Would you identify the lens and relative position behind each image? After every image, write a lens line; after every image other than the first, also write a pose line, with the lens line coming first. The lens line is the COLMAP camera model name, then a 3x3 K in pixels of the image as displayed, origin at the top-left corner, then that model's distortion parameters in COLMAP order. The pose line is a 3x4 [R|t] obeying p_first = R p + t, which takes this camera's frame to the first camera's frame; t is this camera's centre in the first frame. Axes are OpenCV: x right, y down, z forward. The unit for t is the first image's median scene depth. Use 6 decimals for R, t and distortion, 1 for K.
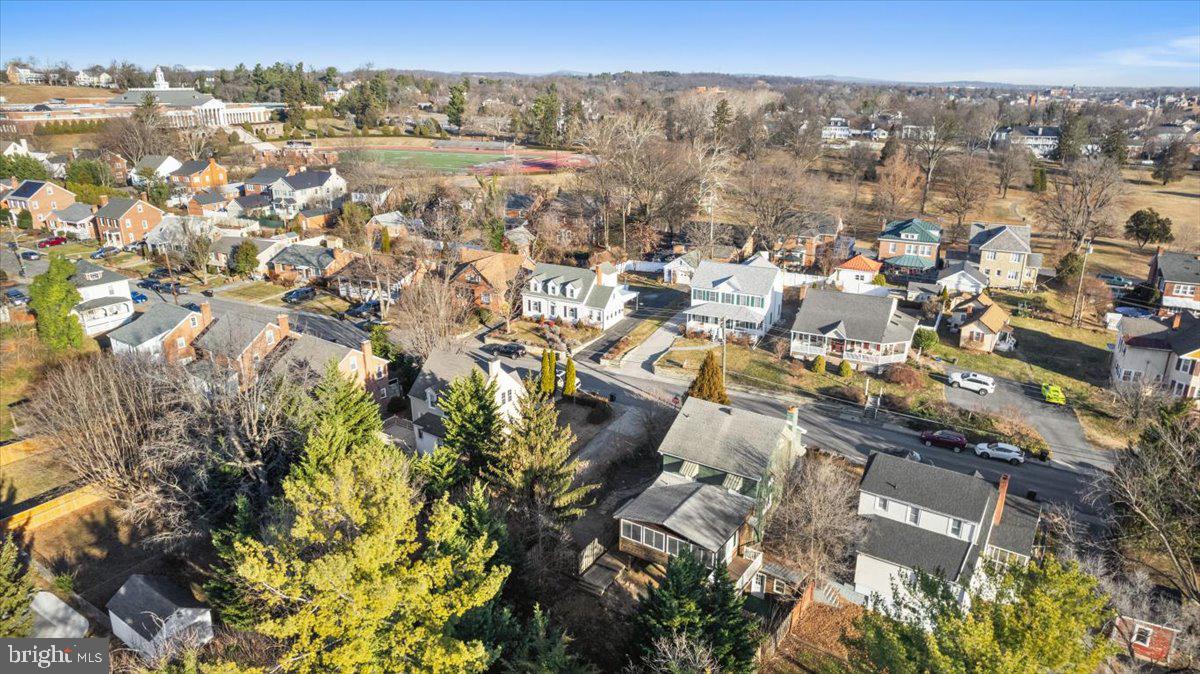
lens RADIAL K [[759.9, 0, 607.2], [0, 759.9, 335.5], [0, 0, 1]] dist [-0.006250, -0.000283]
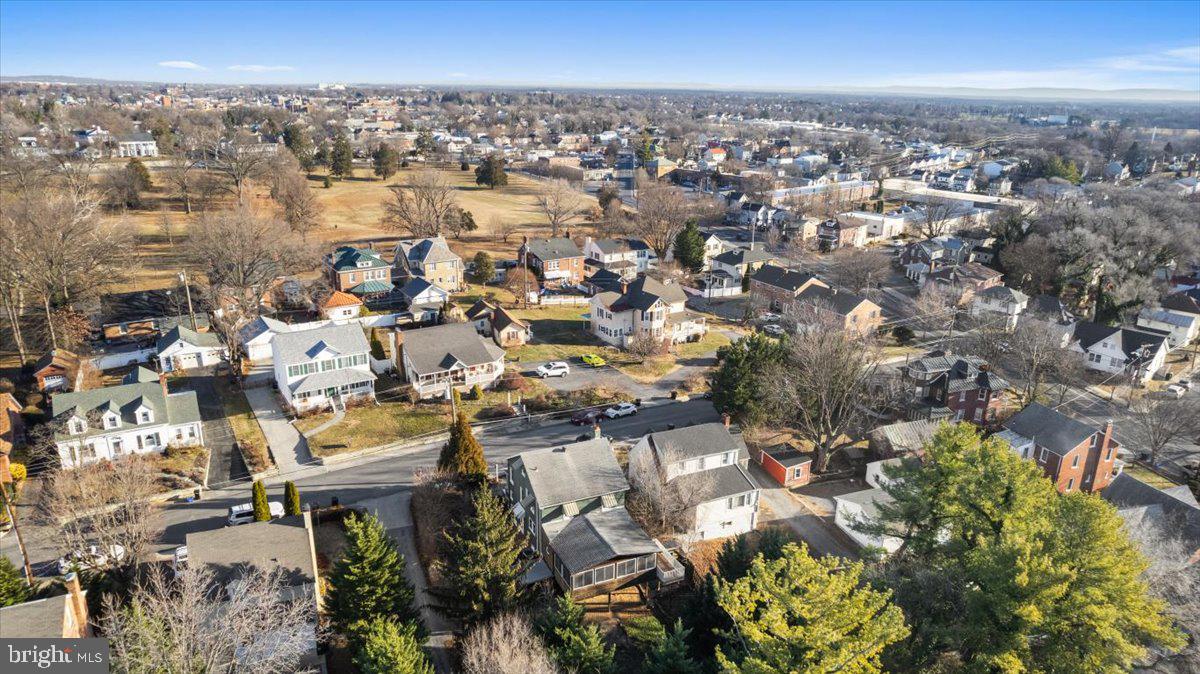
lens RADIAL K [[759.9, 0, 607.2], [0, 759.9, 335.5], [0, 0, 1]] dist [-0.006250, -0.000283]
pose [[0.544020, -0.260081, 0.797747, -0.393636], [0.260623, 0.956099, 0.133977, -0.117565], [-0.797570, 0.135025, 0.587921, 0.143714]]
